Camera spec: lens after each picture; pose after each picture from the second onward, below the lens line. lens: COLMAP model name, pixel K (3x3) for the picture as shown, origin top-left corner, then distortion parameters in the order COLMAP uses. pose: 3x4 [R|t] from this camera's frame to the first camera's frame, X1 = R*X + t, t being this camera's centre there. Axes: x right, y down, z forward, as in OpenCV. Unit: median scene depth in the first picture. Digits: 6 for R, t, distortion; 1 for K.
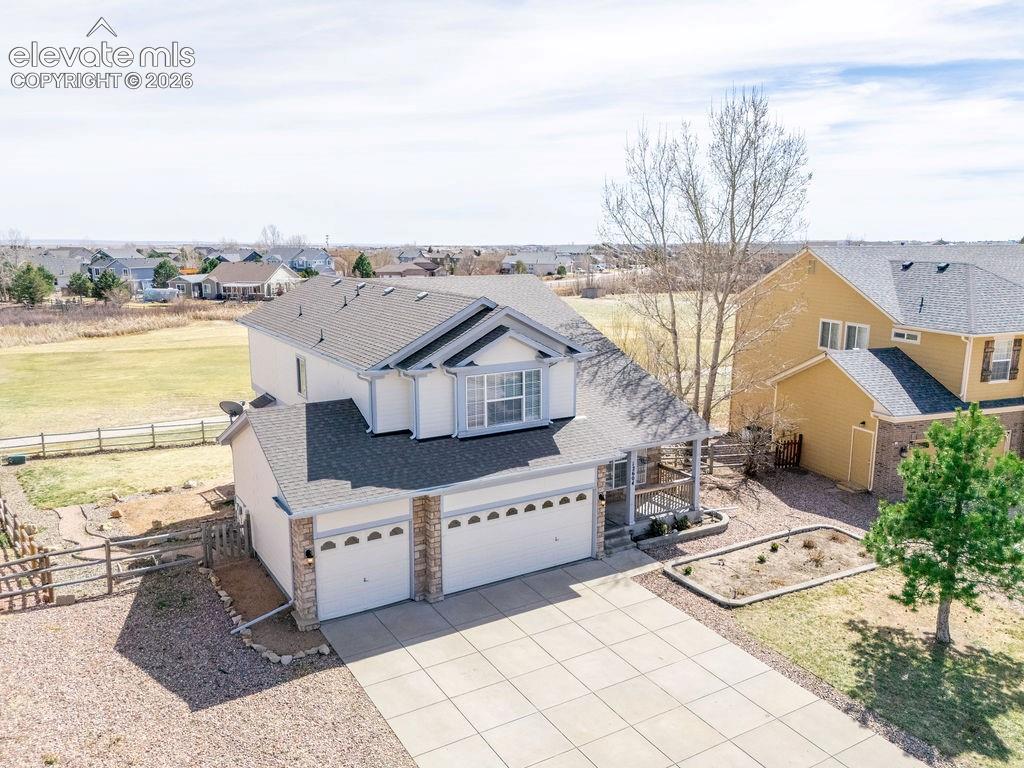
lens RADIAL K [[805.2, 0, 512.0], [0, 805.2, 384.0], [0, 0, 1]] dist [0.030971, 0.004699]
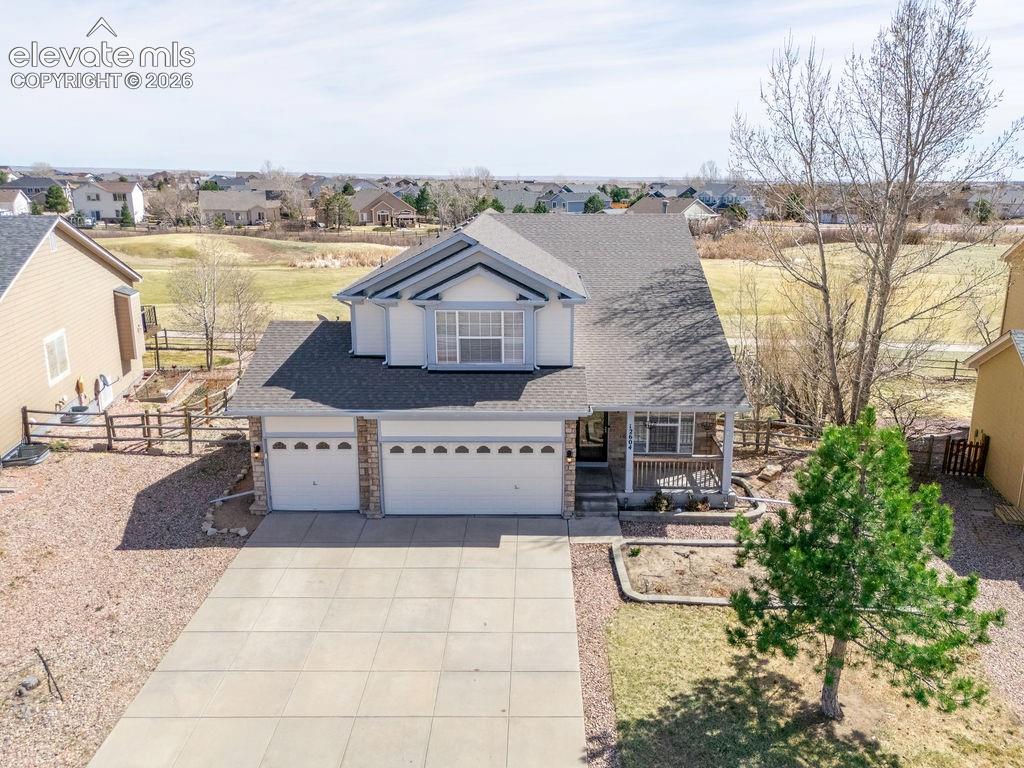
lens RADIAL K [[794.7, 0, 513.8], [0, 794.7, 358.5], [0, 0, 1]] dist [0.041362, 0.002131]
pose [[0.853147, 0.124615, -0.506568, 0.548367], [-0.100377, 0.992118, 0.075008, -0.034793], [0.511923, -0.013145, 0.858931, 0.188339]]
